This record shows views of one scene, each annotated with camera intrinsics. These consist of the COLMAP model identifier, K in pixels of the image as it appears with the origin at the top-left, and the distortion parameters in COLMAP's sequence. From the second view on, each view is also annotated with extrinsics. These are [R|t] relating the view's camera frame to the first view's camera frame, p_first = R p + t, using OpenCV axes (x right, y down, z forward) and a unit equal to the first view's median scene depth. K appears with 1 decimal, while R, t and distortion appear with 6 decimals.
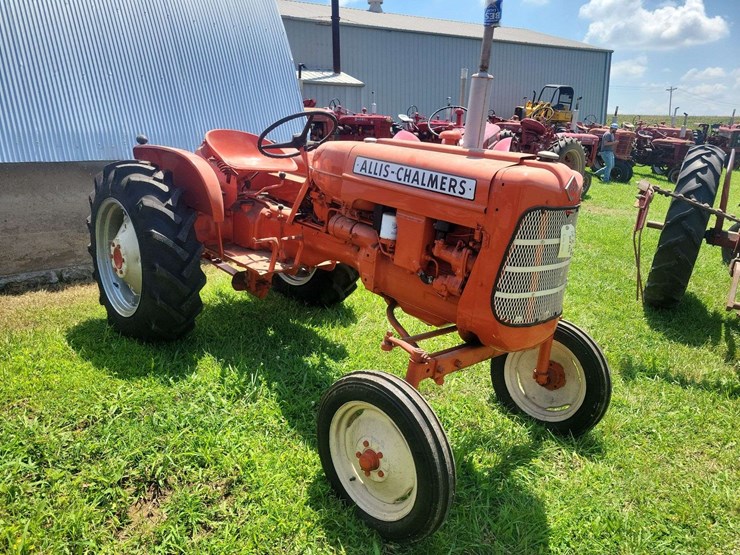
lens RADIAL K [[571.1, 0, 370.9], [0, 571.1, 270.2], [0, 0, 1]] dist [0.051648, -0.036661]
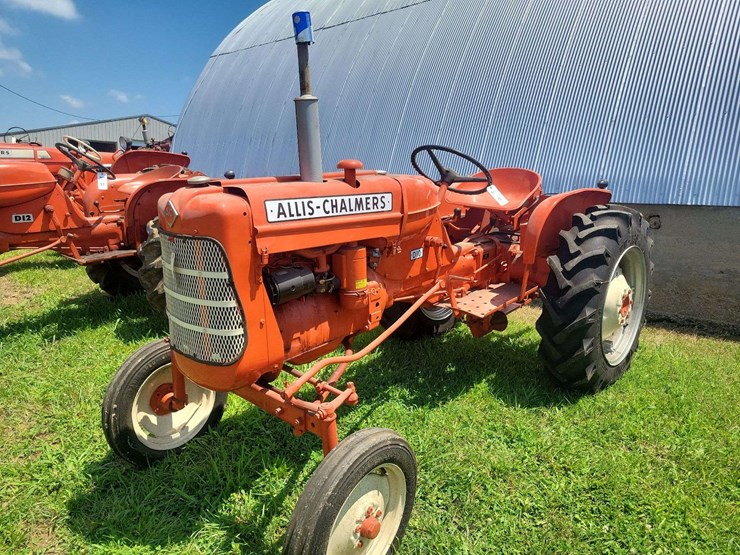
lens RADIAL K [[571.1, 0, 370.9], [0, 571.1, 270.2], [0, 0, 1]] dist [0.051648, -0.036661]
pose [[-0.094907, -0.293735, 0.951164, -0.880513], [0.257037, 0.915846, 0.308476, -0.348547], [-0.961730, 0.273761, -0.011420, 0.995105]]
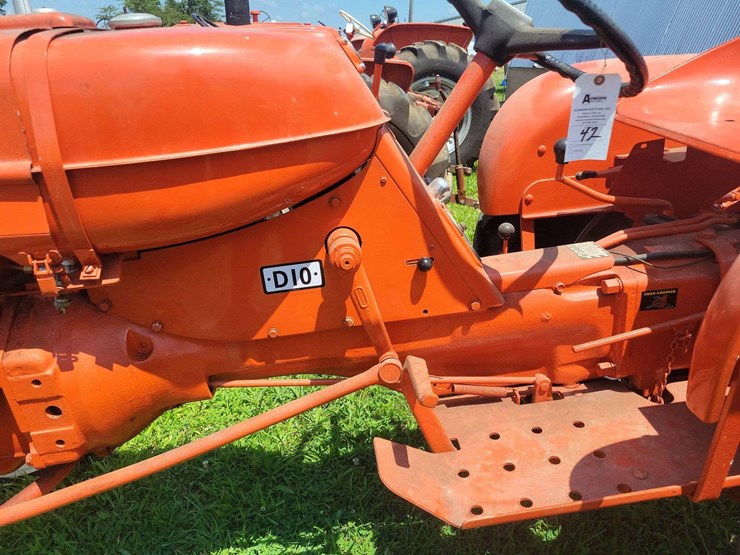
lens RADIAL K [[570.3, 0, 370.0], [0, 570.3, 277.5], [0, 0, 1]] dist [0.050284, -0.006658]
pose [[0.595709, -0.415590, 0.687325, 0.043203], [0.308982, 0.908454, 0.281498, -0.073852], [-0.741391, 0.044680, 0.669584, 0.548944]]
